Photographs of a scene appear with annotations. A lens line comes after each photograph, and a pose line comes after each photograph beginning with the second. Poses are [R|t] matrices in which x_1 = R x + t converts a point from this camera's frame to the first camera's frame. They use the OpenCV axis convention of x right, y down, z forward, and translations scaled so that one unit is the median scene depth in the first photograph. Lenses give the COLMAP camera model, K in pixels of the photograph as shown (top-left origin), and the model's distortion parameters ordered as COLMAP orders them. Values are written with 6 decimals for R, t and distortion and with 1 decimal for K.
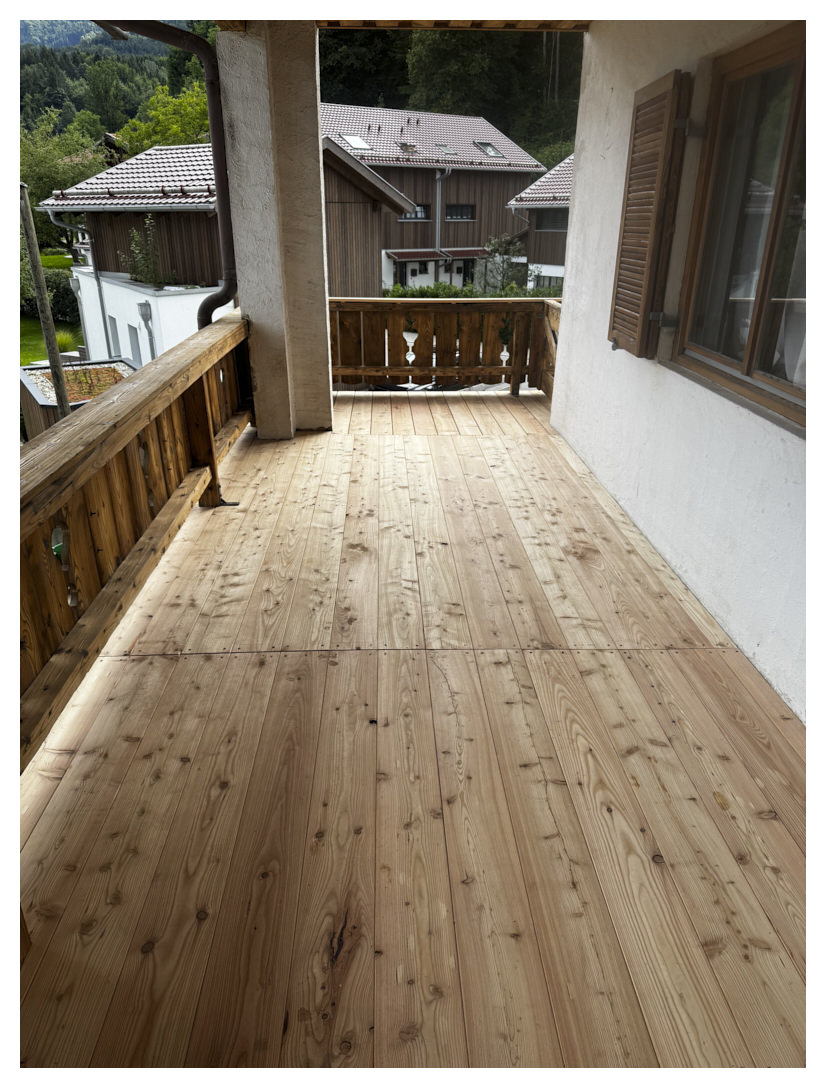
lens RADIAL K [[733.9, 0, 413.0], [0, 733.9, 544.0], [0, 0, 1]] dist [0.044103, -0.082483]
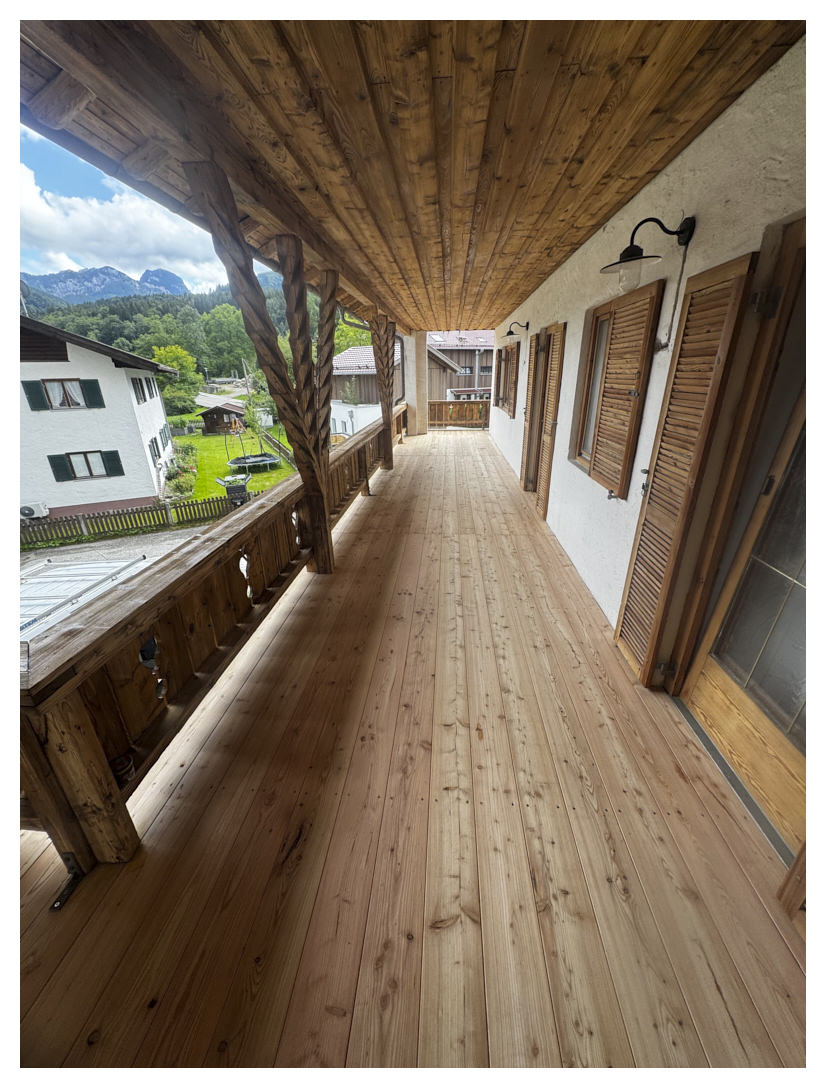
lens RADIAL K [[415.4, 0, 413.0], [0, 415.4, 544.0], [0, 0, 1]] dist [-0.000429, -0.000081]
pose [[0.992191, 0.025664, -0.122056, 0.028928], [-0.028791, 0.999299, -0.023927, 0.148925], [0.121356, 0.027254, 0.992235, -0.352450]]
